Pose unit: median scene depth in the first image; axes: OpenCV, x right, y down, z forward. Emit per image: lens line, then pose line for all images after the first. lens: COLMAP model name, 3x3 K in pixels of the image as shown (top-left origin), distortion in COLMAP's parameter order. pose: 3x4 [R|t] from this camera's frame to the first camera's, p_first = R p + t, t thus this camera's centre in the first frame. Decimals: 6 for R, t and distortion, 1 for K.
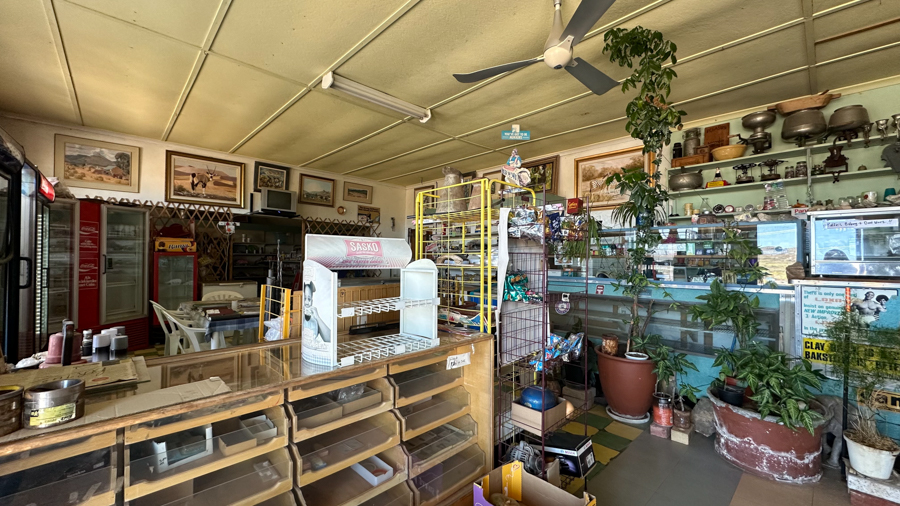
lens RADIAL K [[357.9, 0, 448.0], [0, 357.9, 253.8], [0, 0, 1]] dist [-0.002532, 0.000584]
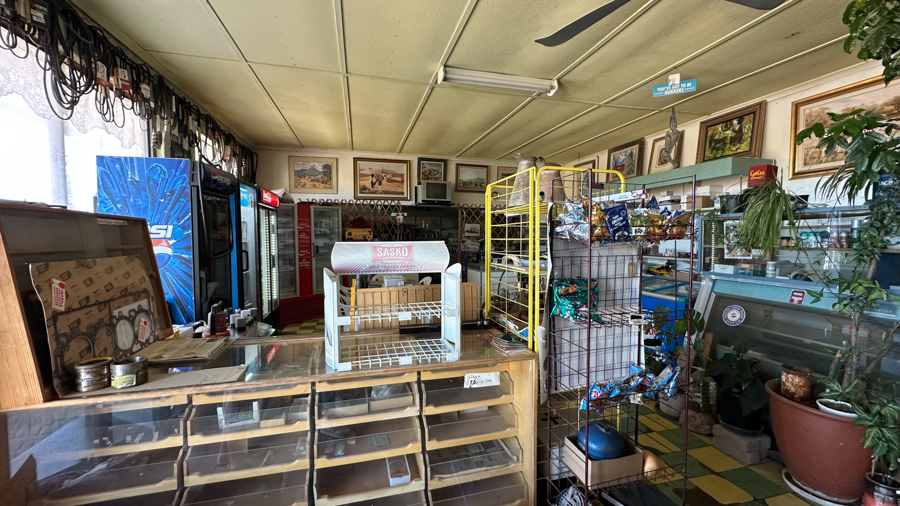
lens RADIAL K [[357.9, 0, 448.0], [0, 357.9, 253.8], [0, 0, 1]] dist [-0.002532, 0.000584]
pose [[0.874440, 0.013461, -0.484946, 0.147900], [0.014799, 0.998410, 0.054398, -0.025388], [0.484907, -0.054744, 0.872851, 0.074175]]
